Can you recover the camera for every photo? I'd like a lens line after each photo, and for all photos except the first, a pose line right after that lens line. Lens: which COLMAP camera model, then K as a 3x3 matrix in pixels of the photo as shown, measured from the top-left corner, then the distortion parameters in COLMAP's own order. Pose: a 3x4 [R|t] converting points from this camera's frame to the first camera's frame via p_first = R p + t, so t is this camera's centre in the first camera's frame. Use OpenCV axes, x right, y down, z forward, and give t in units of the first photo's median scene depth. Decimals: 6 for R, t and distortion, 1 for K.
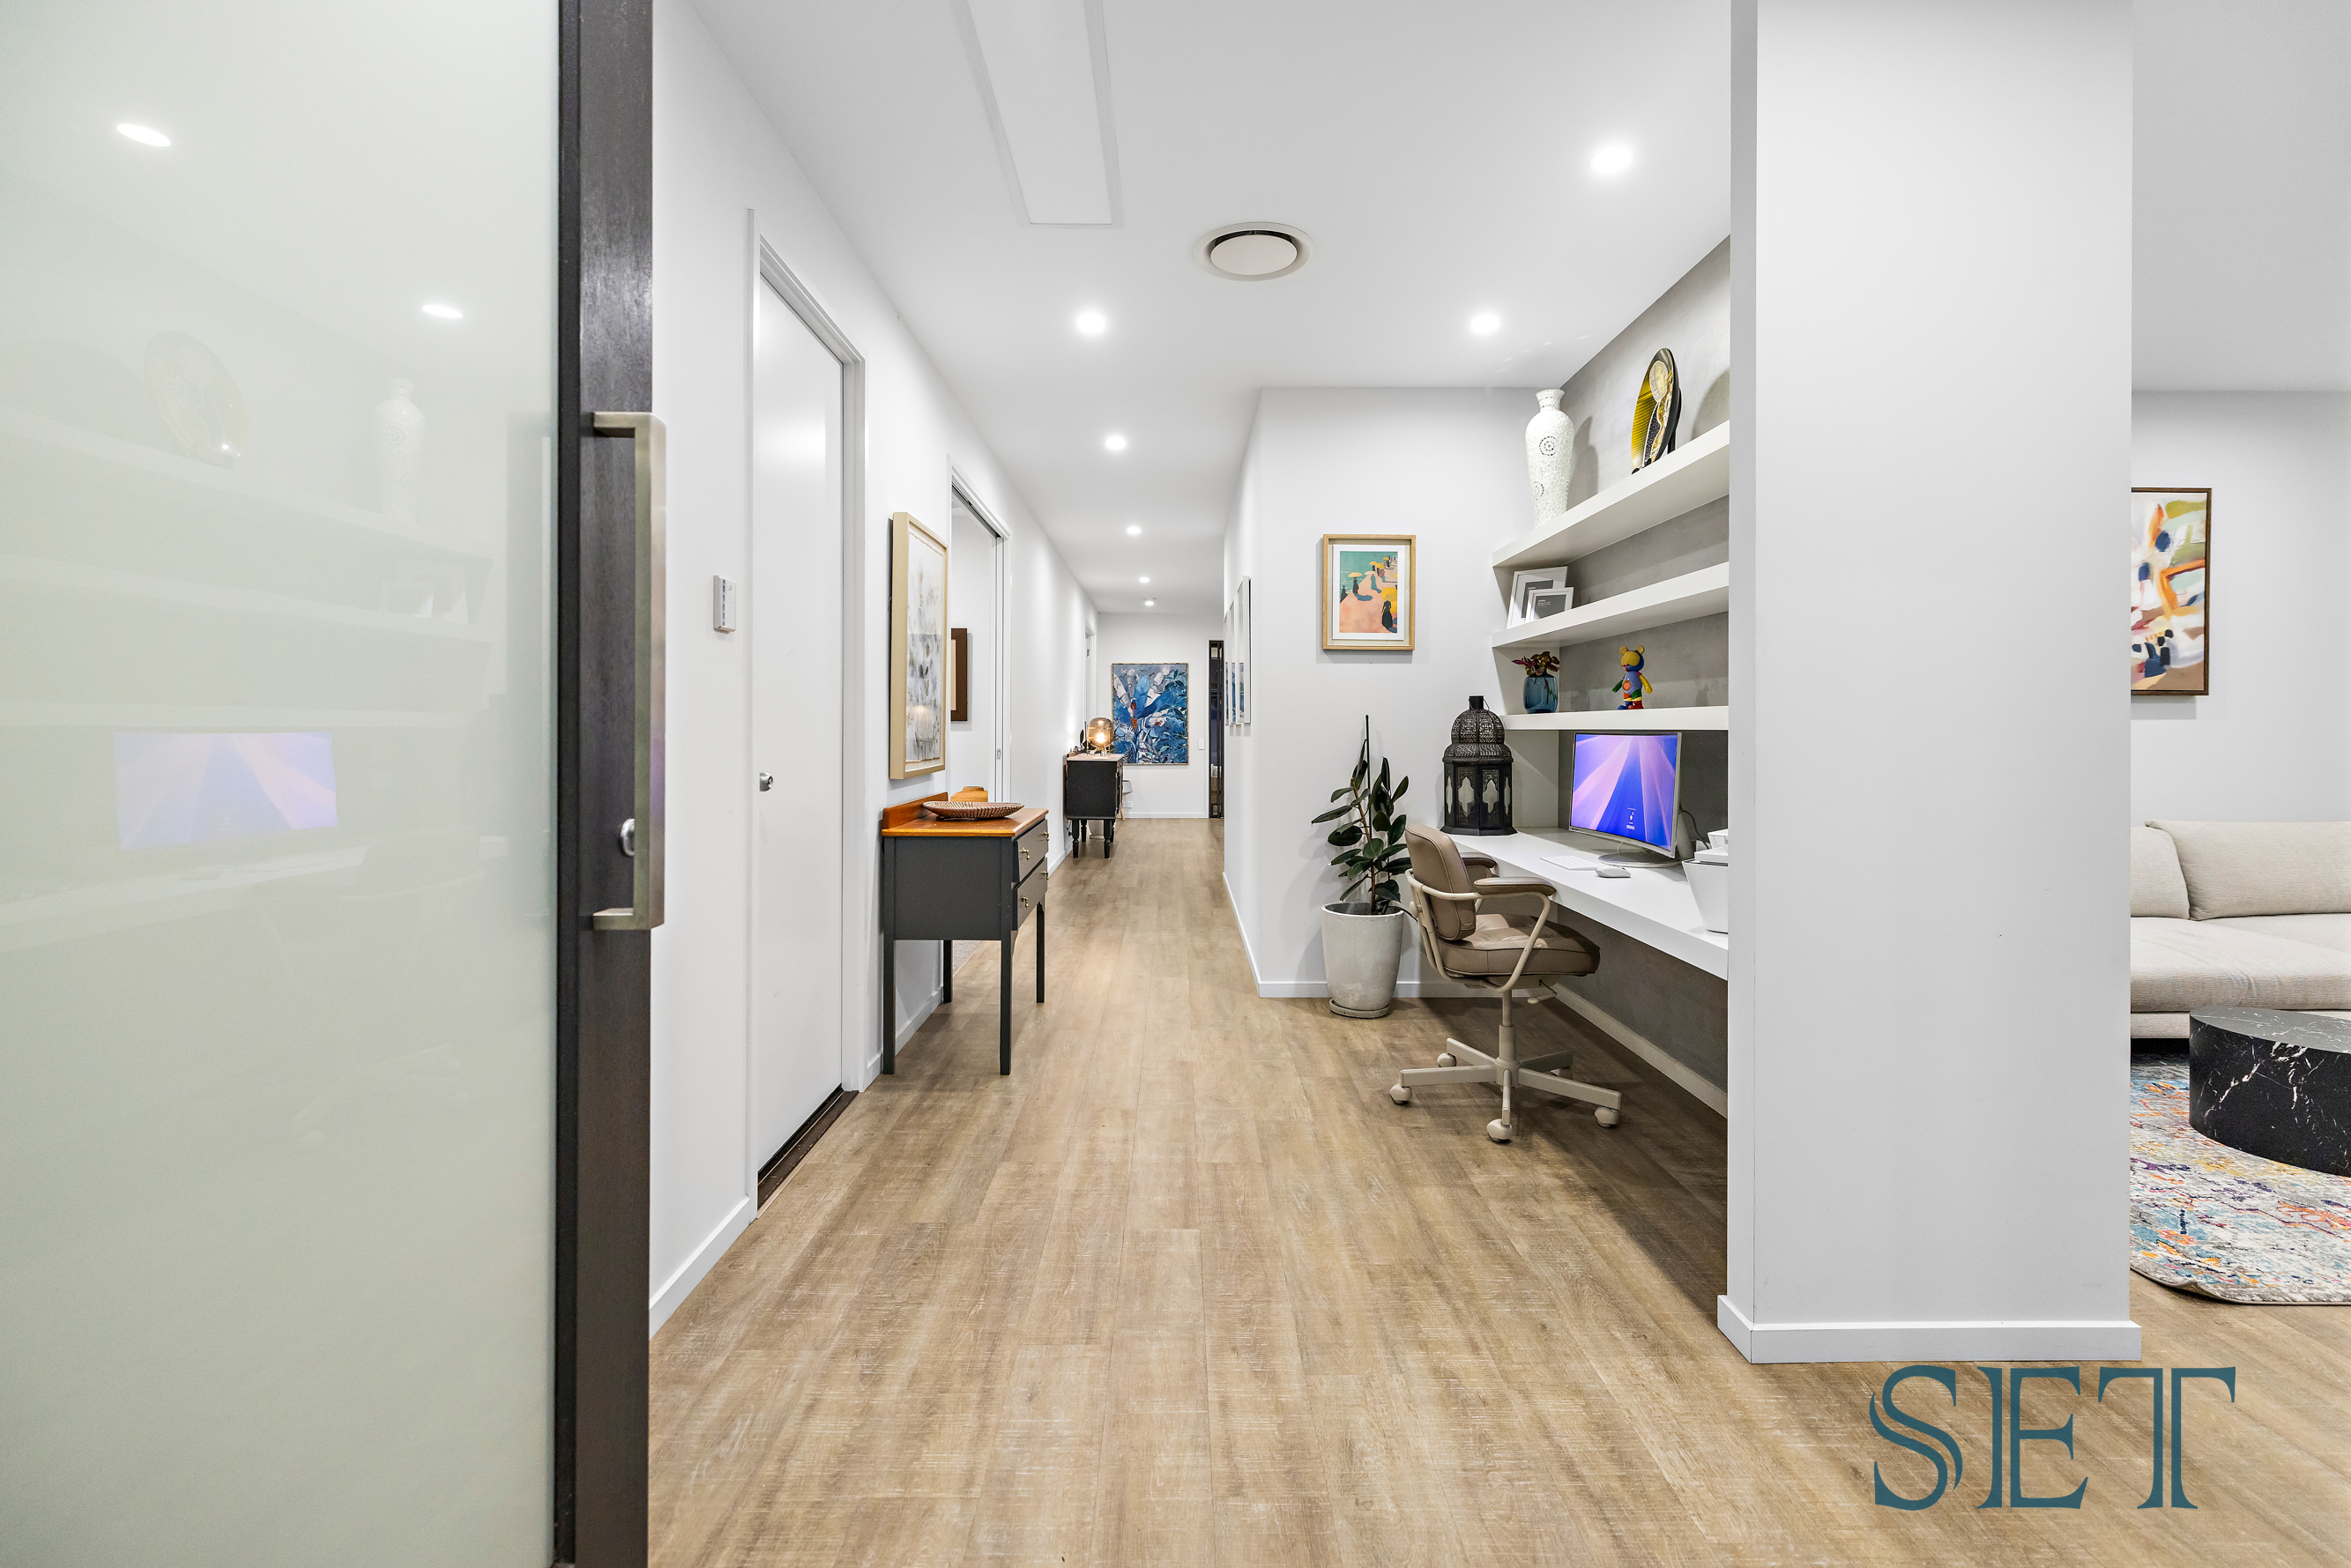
lens RADIAL K [[1128.8, 0, 1174.5], [0, 1128.8, 729.5], [0, 0, 1]] dist [0.002798, 0.000427]
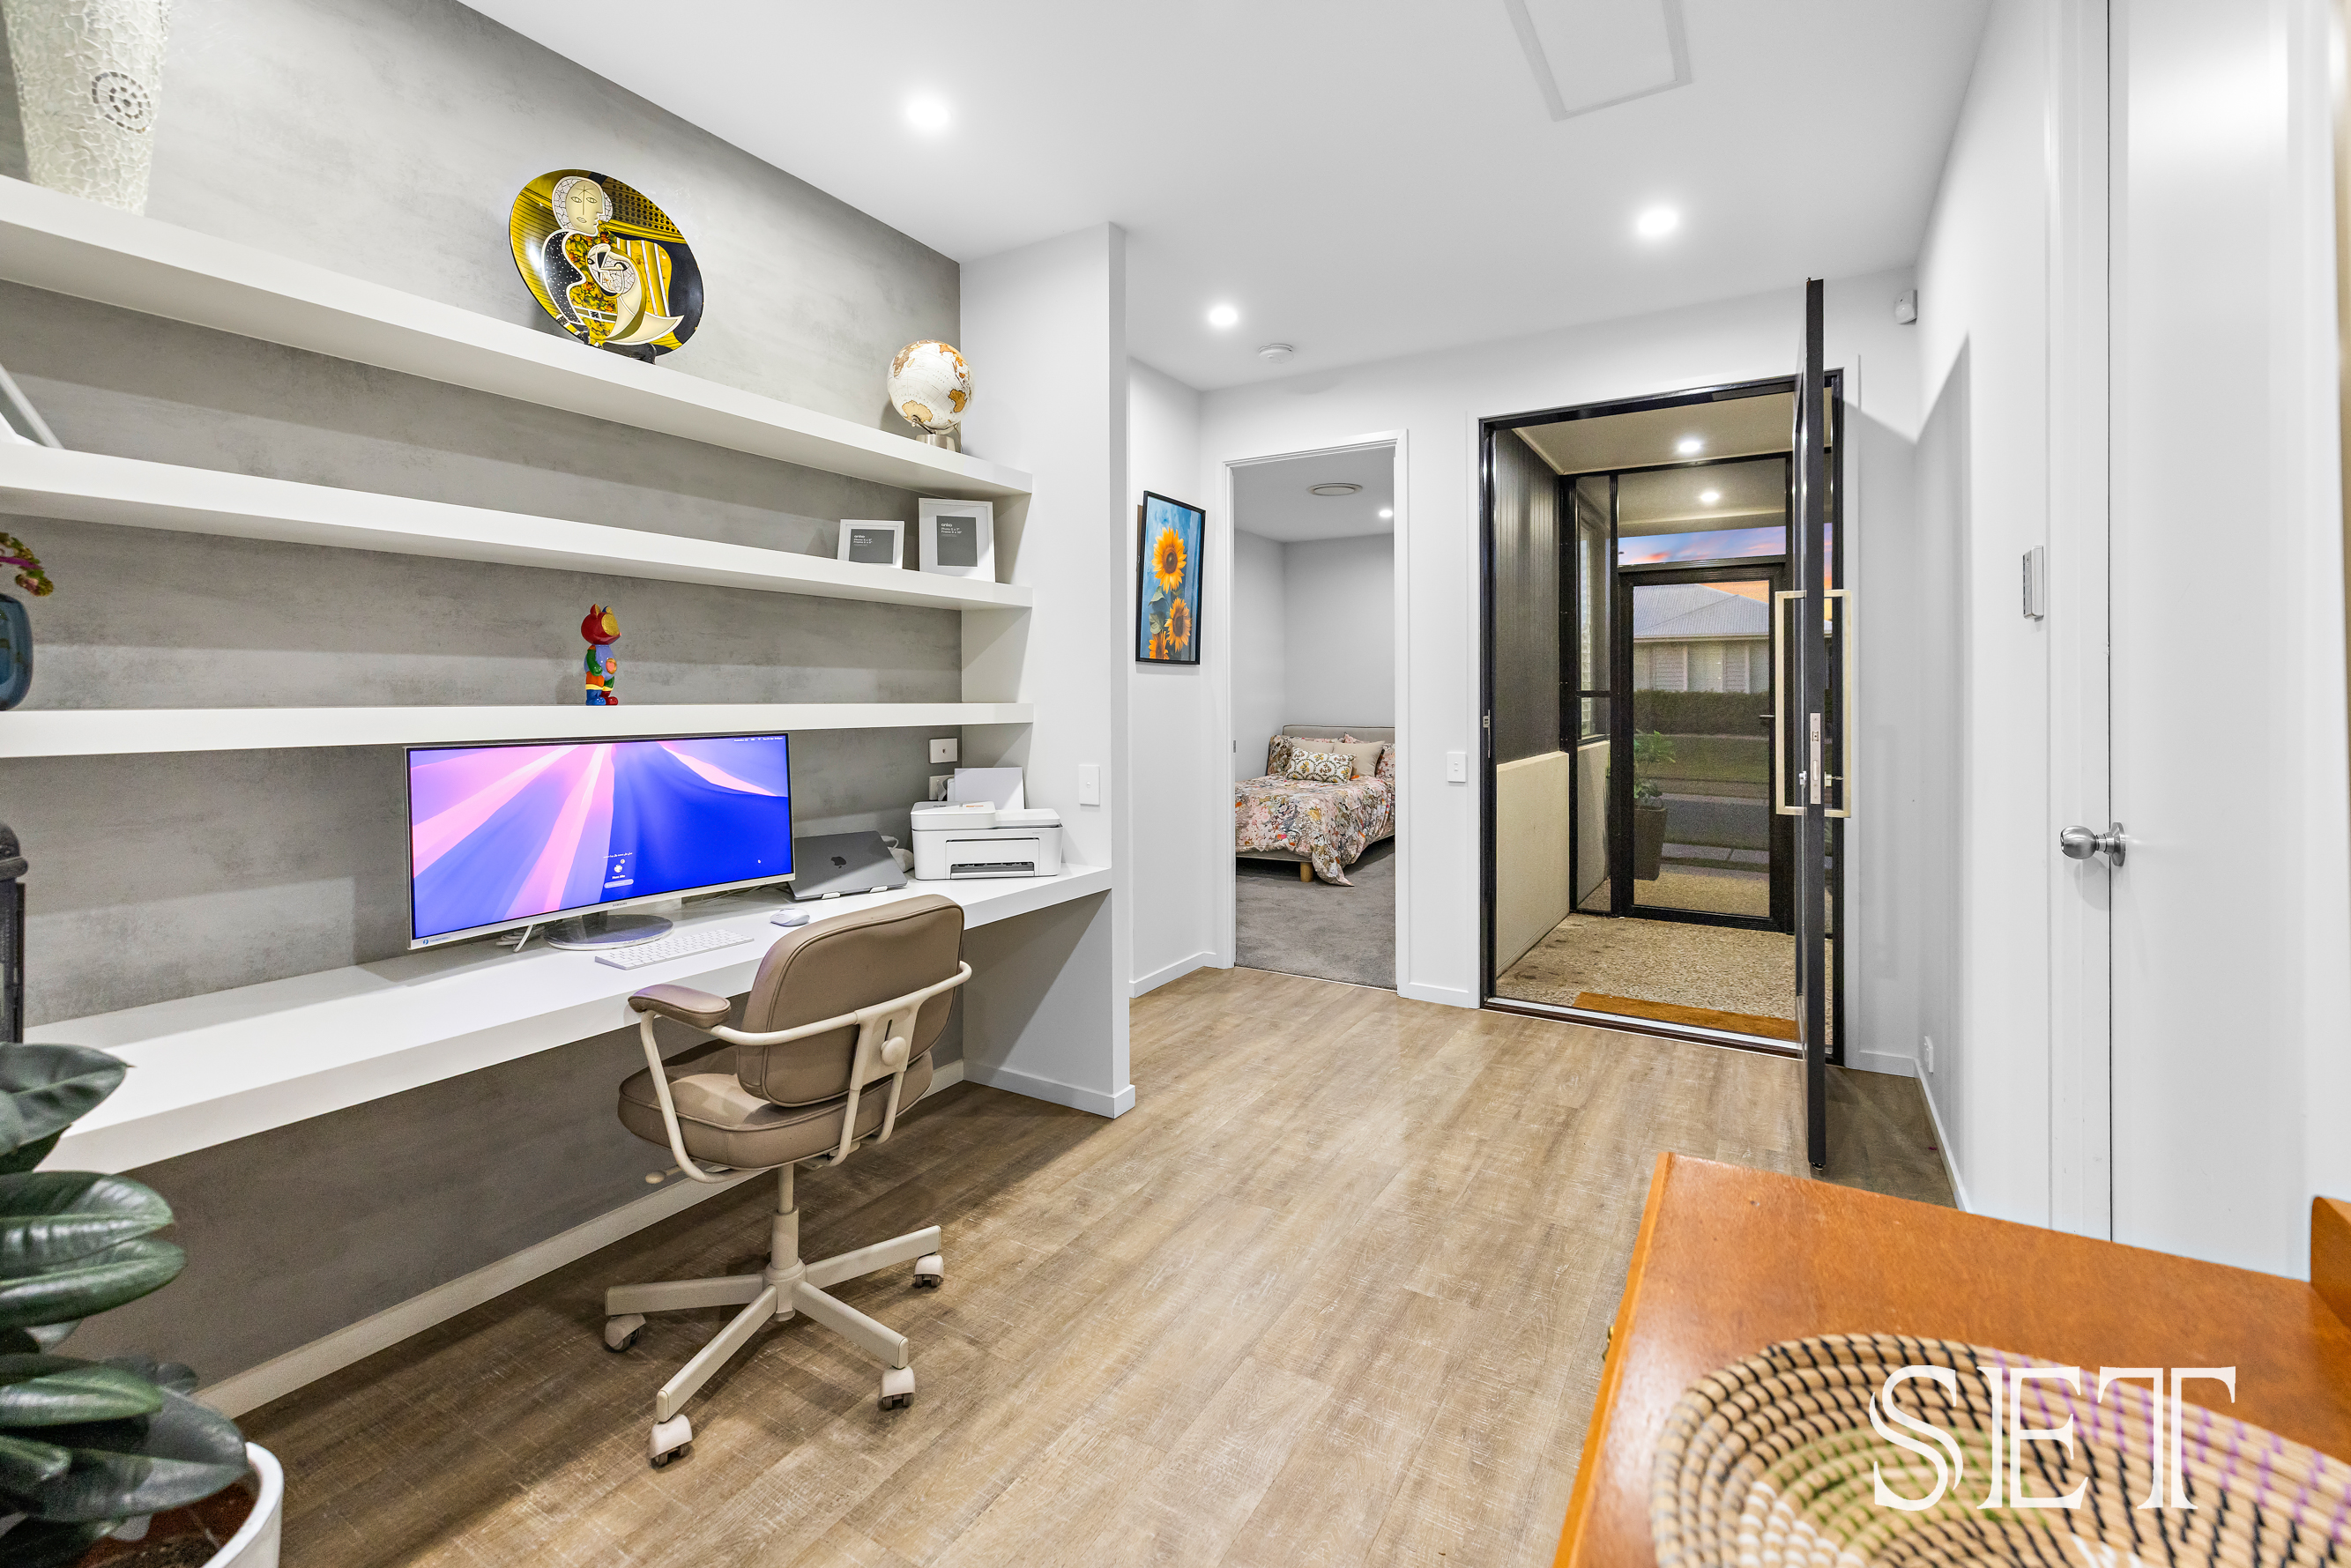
lens RADIAL K [[1021.4, 0, 1177.2], [0, 1021.4, 754.5], [0, 0, 1]] dist [-0.000295, 0.000348]
pose [[-0.865578, -0.029623, 0.499898, -0.215435], [-0.000190, 0.998268, 0.058827, -0.031514], [-0.500775, 0.050824, -0.864084, 1.748843]]
